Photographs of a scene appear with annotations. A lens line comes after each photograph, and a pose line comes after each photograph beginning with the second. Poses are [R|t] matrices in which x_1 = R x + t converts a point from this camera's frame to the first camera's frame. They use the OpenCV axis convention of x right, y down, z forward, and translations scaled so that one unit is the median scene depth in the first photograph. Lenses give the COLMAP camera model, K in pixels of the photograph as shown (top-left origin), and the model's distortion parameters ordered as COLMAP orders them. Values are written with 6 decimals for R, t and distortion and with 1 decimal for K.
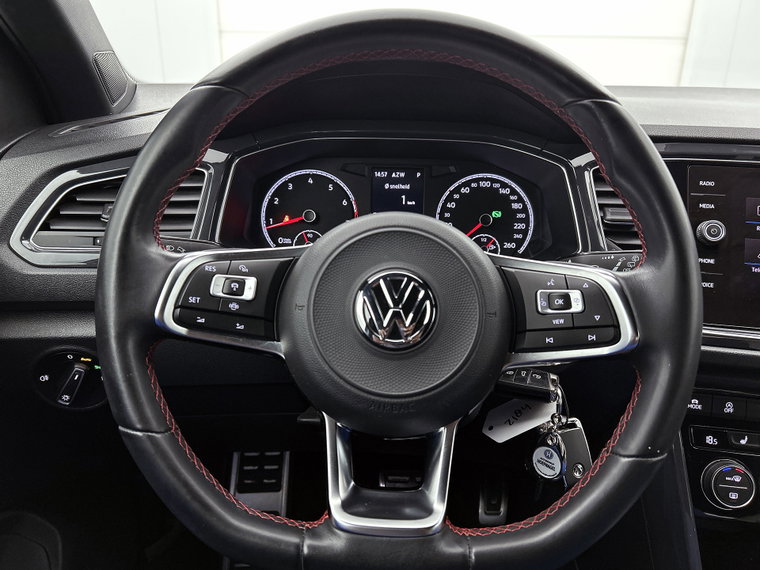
lens RADIAL K [[581.1, 0, 376.0], [0, 581.1, 287.7], [0, 0, 1]] dist [0.040638, -0.036507]
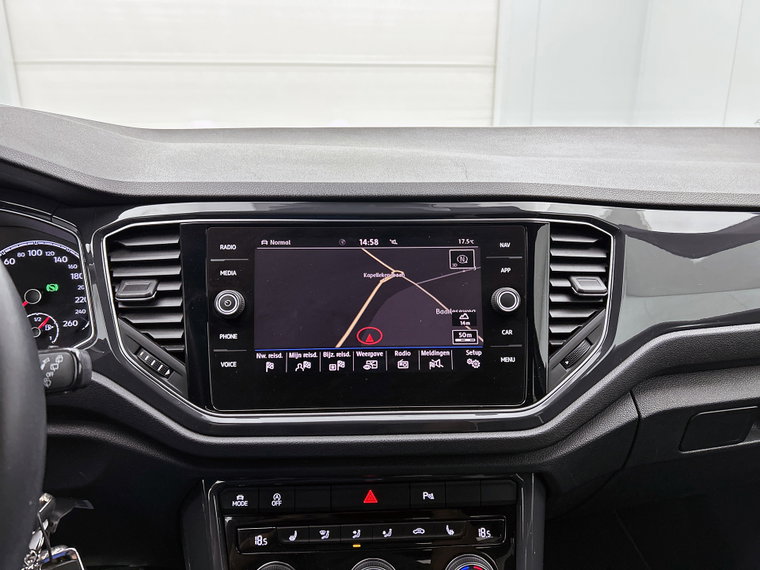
lens RADIAL K [[581.1, 0, 380.0], [0, 581.1, 284.1], [0, 0, 1]] dist [0.040638, -0.036507]
pose [[0.978125, -0.082061, 0.191148, 0.633784], [0.090693, 0.995197, -0.036841, -0.071488], [-0.187207, 0.053371, 0.980870, 0.104988]]
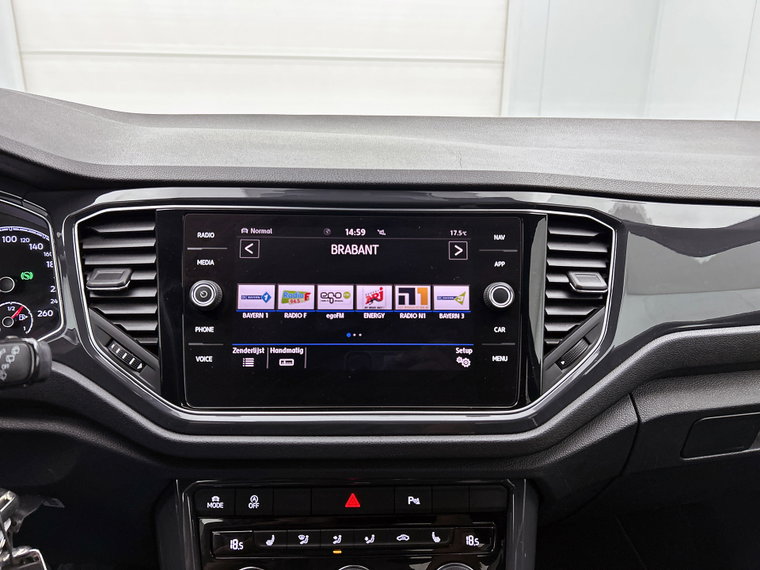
lens RADIAL K [[581.1, 0, 380.8], [0, 581.1, 285.1], [0, 0, 1]] dist [0.040638, -0.036507]
pose [[0.980949, -0.068657, 0.181730, 0.671309], [0.075314, 0.996709, -0.029981, -0.065257], [-0.179074, 0.043097, 0.982891, 0.147771]]
